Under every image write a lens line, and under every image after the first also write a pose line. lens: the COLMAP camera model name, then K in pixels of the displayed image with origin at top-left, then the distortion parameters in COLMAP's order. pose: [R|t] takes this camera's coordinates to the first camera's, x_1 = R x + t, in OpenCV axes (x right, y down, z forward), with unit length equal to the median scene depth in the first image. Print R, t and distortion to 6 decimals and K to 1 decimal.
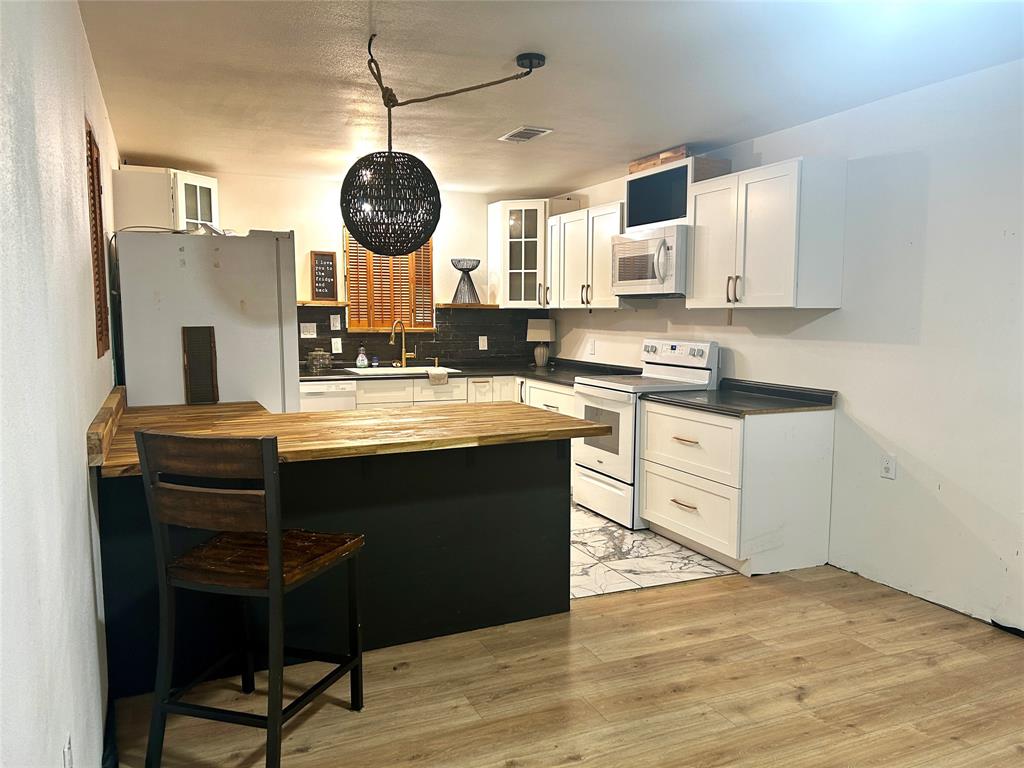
lens RADIAL K [[758.4, 0, 520.8], [0, 758.4, 404.7], [0, 0, 1]] dist [0.040206, -0.042902]
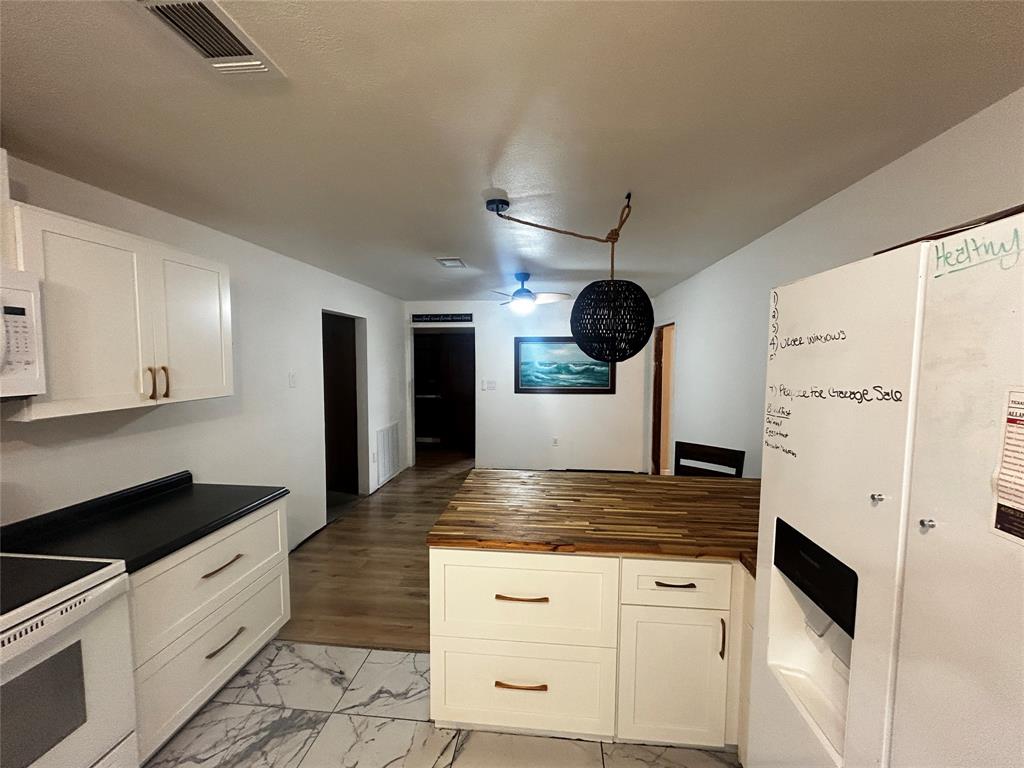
lens RADIAL K [[413.7, 0, 512.2], [0, 413.7, 384.6], [0, 0, 1]] dist [0.000281, 0.000602]
pose [[-0.859425, -0.044948, 0.509282, -0.183657], [0.052175, 0.983217, 0.174823, -0.141125], [-0.508593, 0.176819, -0.842656, 0.807048]]
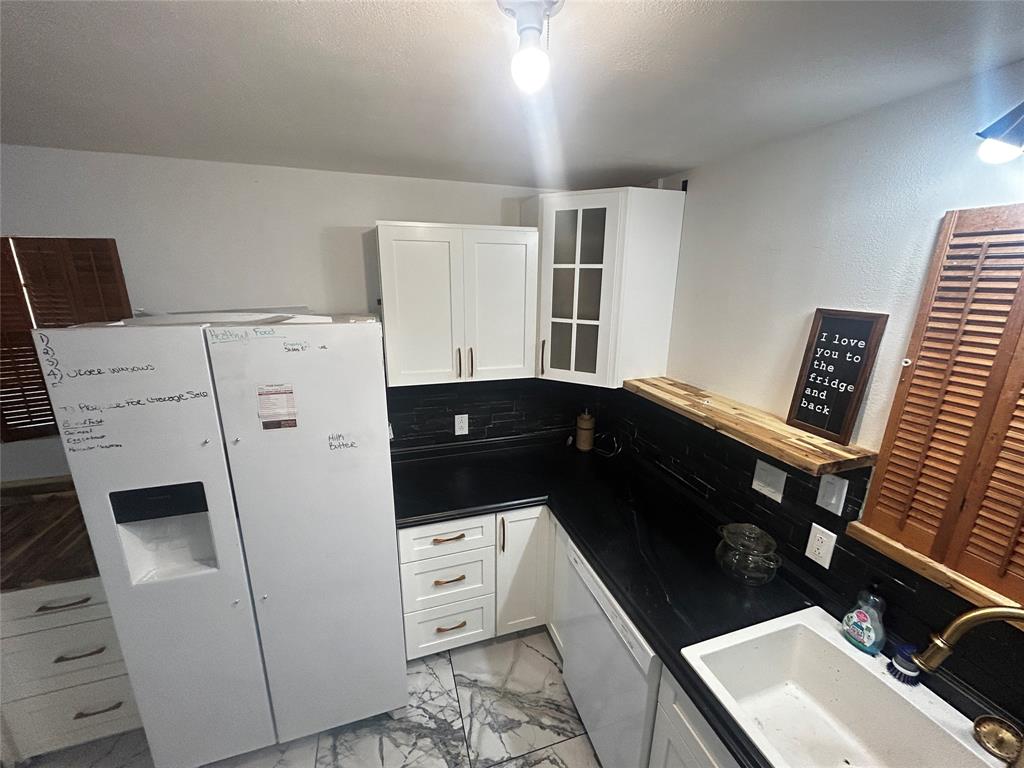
lens RADIAL K [[413.7, 0, 510.2], [0, 413.7, 385.3], [0, 0, 1]] dist [0.000281, 0.000602]
pose [[-0.121633, 0.250707, -0.960391, -0.032657], [-0.132350, 0.954839, 0.266019, -0.196729], [0.983712, 0.159465, -0.082958, 0.849231]]
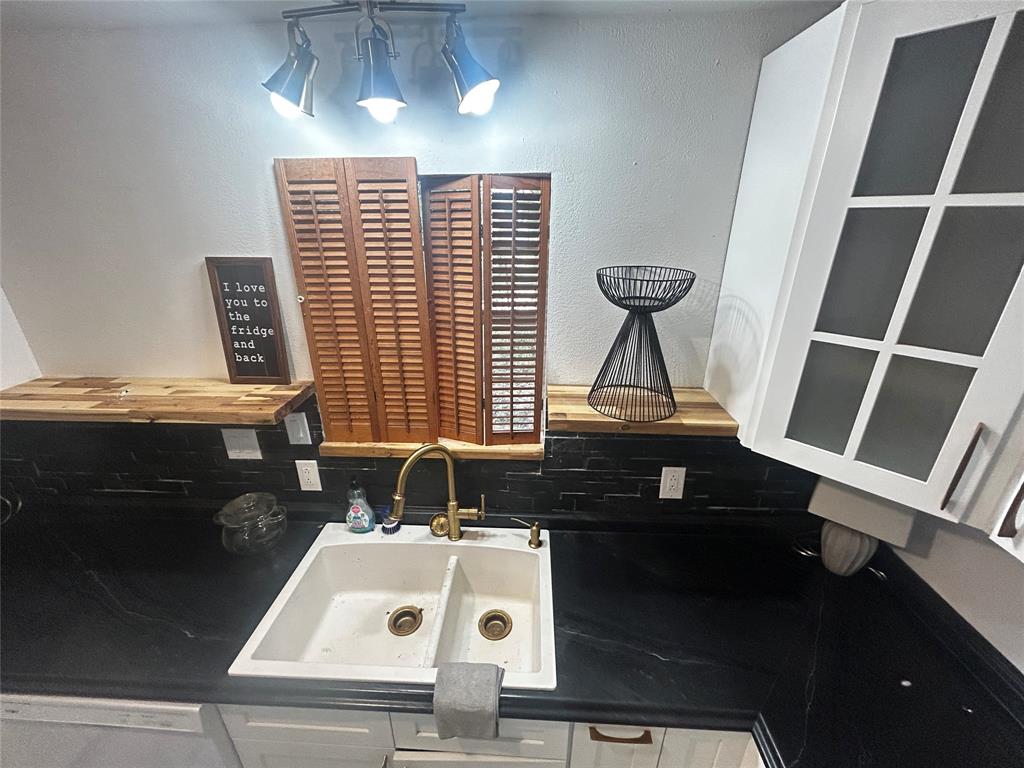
lens RADIAL K [[413.7, 0, 509.9], [0, 413.7, 383.1], [0, 0, 1]] dist [0.000281, 0.000602]
pose [[0.883705, 0.161755, -0.439205, -0.041936], [-0.044084, 0.962977, 0.265956, -0.199965], [0.465964, -0.215664, 0.858118, 0.866326]]
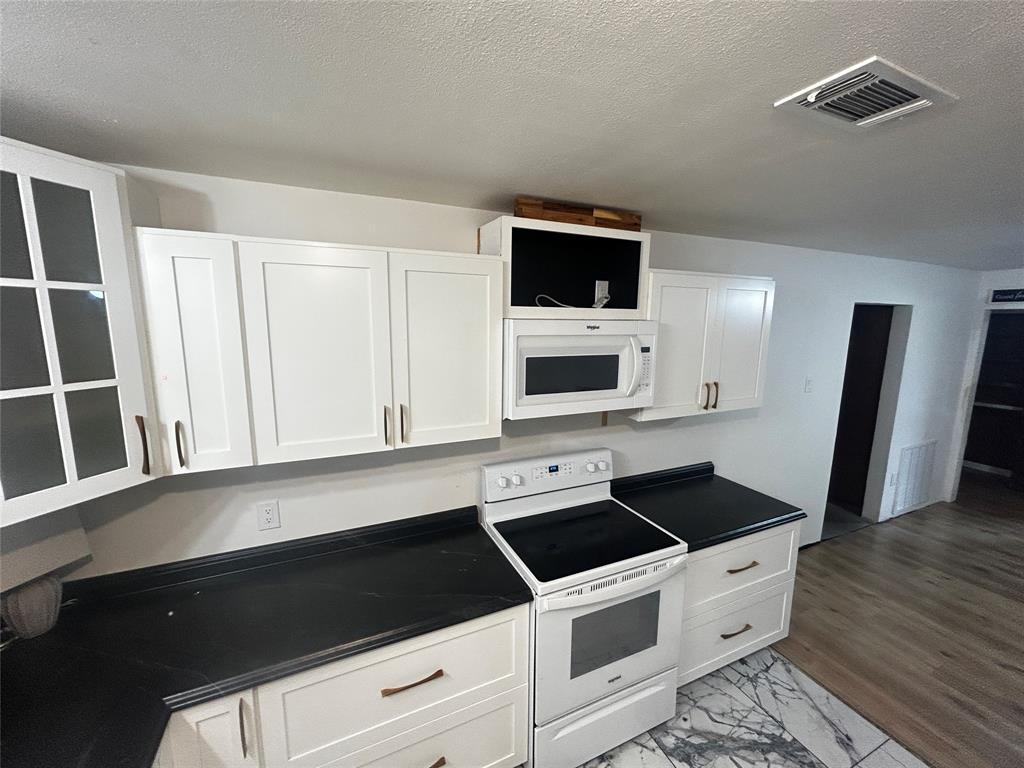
lens RADIAL K [[413.7, 0, 513.4], [0, 413.7, 385.2], [0, 0, 1]] dist [0.000281, 0.000602]
pose [[0.003520, -0.163670, 0.986509, -0.161801], [0.112133, 0.980358, 0.162249, -0.189711], [-0.993687, 0.110049, 0.021803, 0.844901]]
